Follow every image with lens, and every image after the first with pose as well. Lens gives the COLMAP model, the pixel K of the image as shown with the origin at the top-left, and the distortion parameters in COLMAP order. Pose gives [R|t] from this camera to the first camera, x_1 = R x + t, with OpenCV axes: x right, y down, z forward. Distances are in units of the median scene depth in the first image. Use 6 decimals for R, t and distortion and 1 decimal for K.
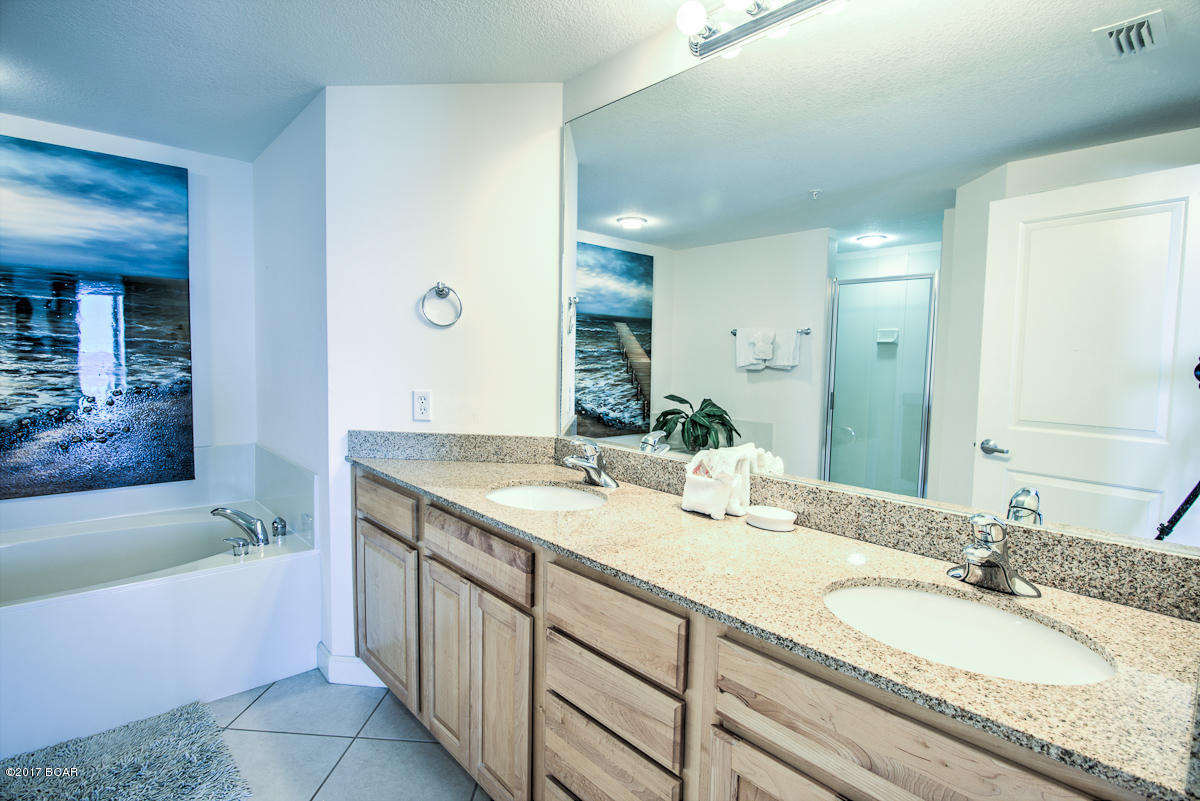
lens RADIAL K [[586.8, 0, 600.0], [0, 586.8, 400.5], [0, 0, 1]] dist [-0.021438, 0.000193]
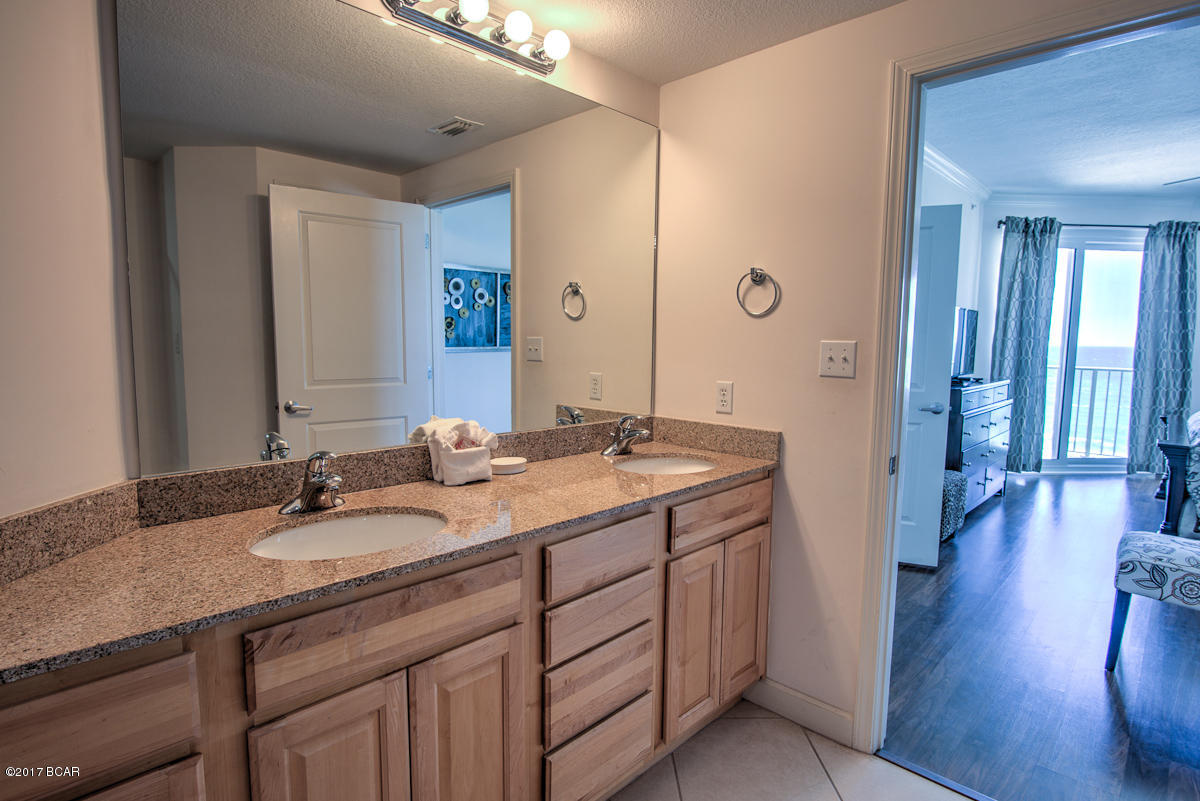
lens RADIAL K [[613.5, 0, 600.0], [0, 613.5, 400.5], [0, 0, 1]] dist [-0.021183, -0.000059]
pose [[-0.062098, -0.124280, 0.990302, -0.834398], [0.060273, 0.989939, 0.128014, -0.076628], [-0.996248, 0.067638, -0.053983, 0.720492]]
